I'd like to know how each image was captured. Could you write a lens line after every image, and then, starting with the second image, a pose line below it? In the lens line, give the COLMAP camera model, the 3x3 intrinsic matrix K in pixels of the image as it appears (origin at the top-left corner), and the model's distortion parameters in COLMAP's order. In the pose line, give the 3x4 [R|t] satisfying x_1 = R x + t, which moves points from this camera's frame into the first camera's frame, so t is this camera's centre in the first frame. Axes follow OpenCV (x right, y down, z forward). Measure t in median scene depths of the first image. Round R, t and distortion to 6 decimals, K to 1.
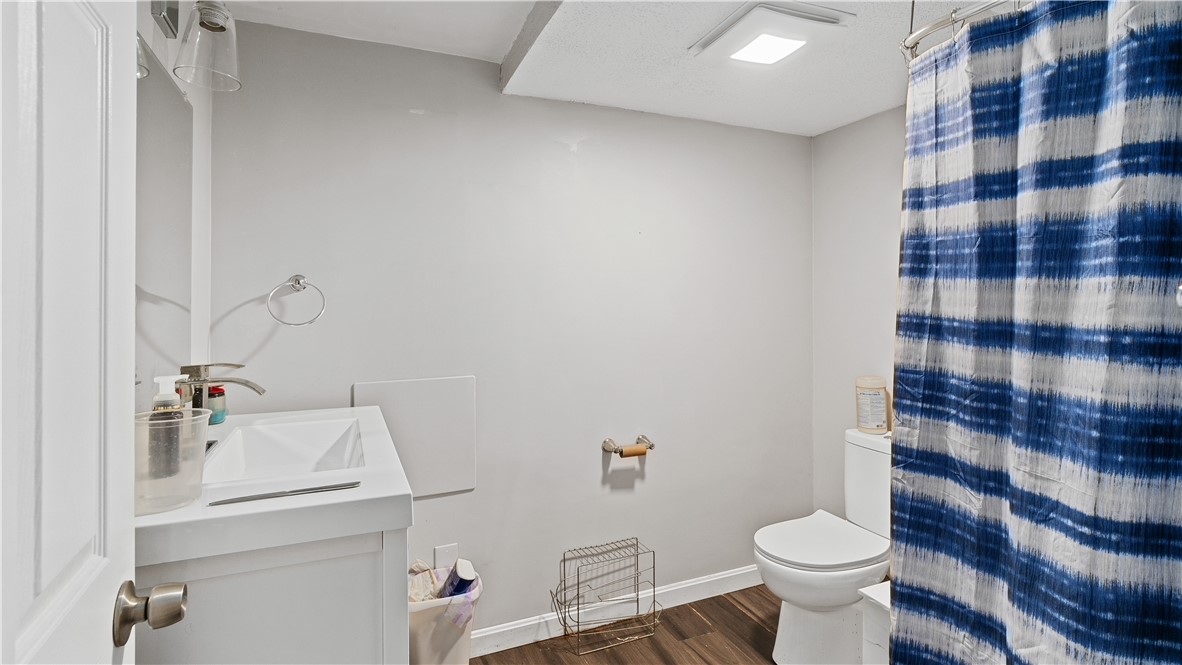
lens RADIAL K [[569.5, 0, 584.8], [0, 569.5, 300.4], [0, 0, 1]] dist [-0.004818, -0.000237]
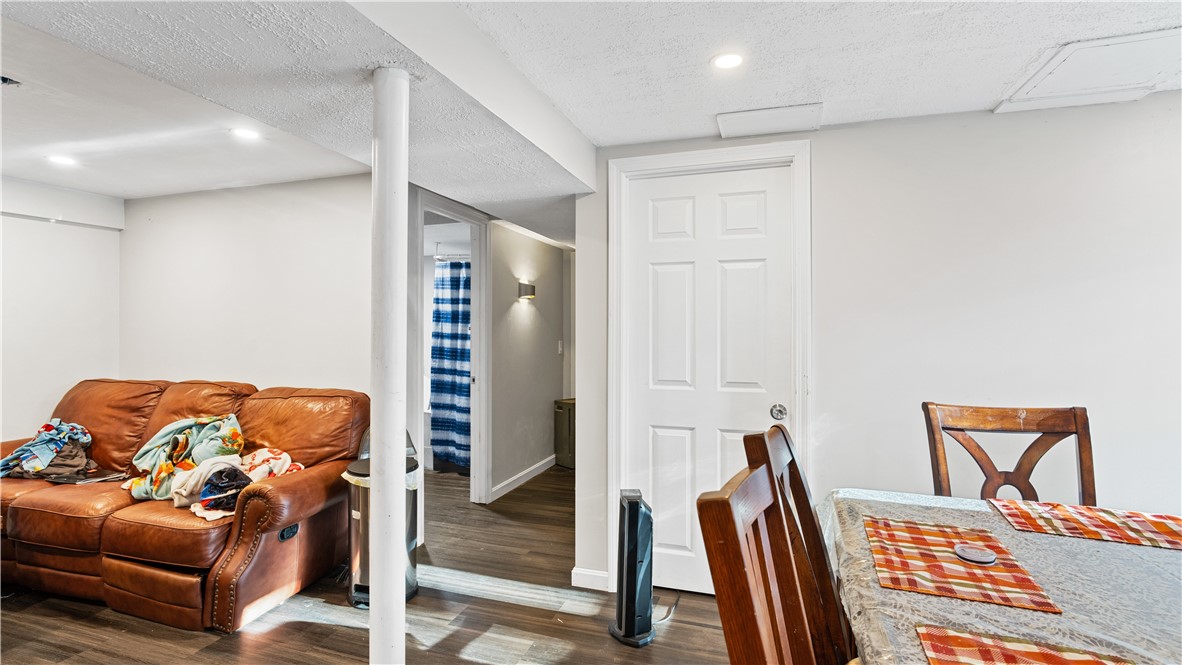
lens RADIAL K [[569.5, 0, 591.0], [0, 569.5, 330.2], [0, 0, 1]] dist [-0.004818, -0.000237]
pose [[0.666758, 0.007152, 0.745240, -1.600550], [-0.006547, 0.999972, -0.003740, 0.019331], [-0.745245, -0.002386, 0.666786, -2.350426]]
